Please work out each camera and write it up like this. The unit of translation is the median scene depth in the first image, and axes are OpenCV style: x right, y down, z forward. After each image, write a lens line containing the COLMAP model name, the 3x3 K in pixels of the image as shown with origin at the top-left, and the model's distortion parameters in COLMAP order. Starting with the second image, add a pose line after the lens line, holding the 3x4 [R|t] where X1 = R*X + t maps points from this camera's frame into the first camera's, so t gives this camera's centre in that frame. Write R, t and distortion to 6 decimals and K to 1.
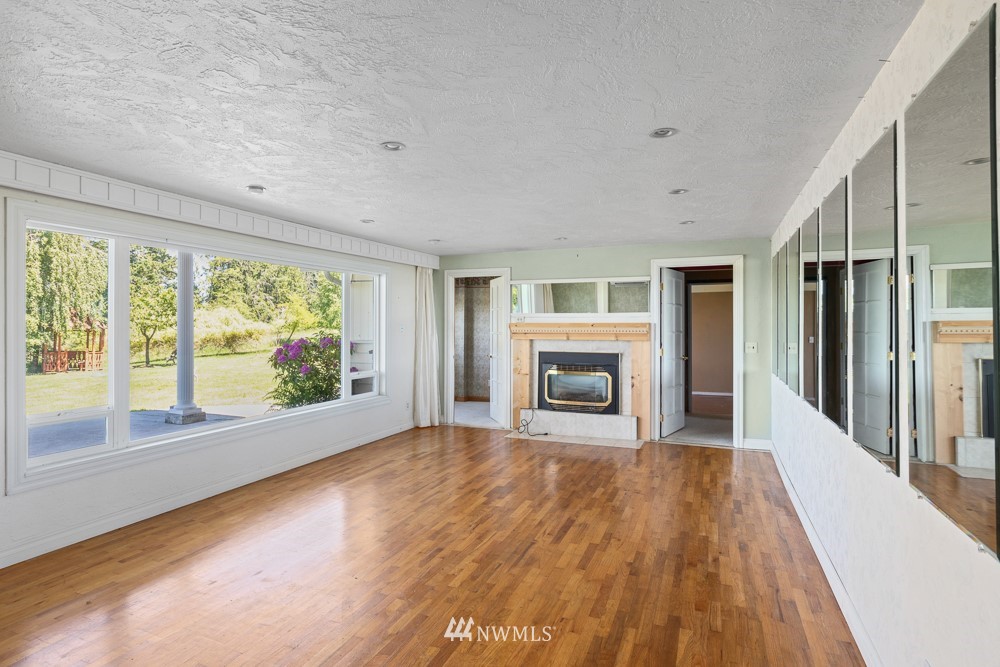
lens RADIAL K [[515.5, 0, 500.1], [0, 515.5, 327.7], [0, 0, 1]] dist [0.005062, 0.000559]
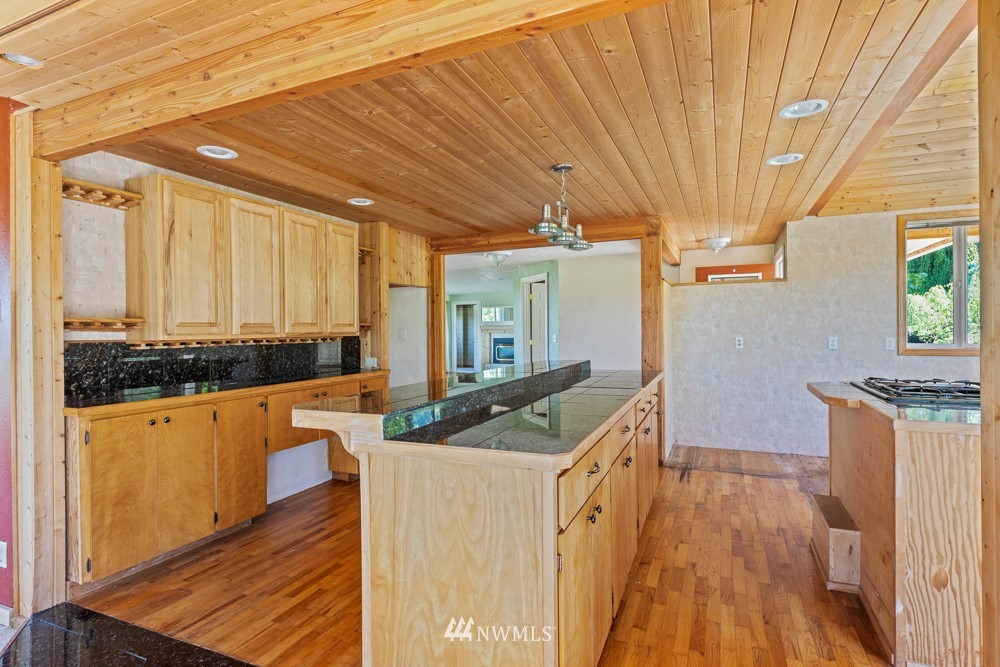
lens RADIAL K [[515.5, 0, 492.8], [0, 515.5, 326.8], [0, 0, 1]] dist [0.005062, 0.000559]
pose [[0.999758, -0.003763, -0.021693, 0.104177], [0.003573, 0.999955, -0.008774, 0.014763], [0.021725, 0.008695, 0.999726, -1.111627]]
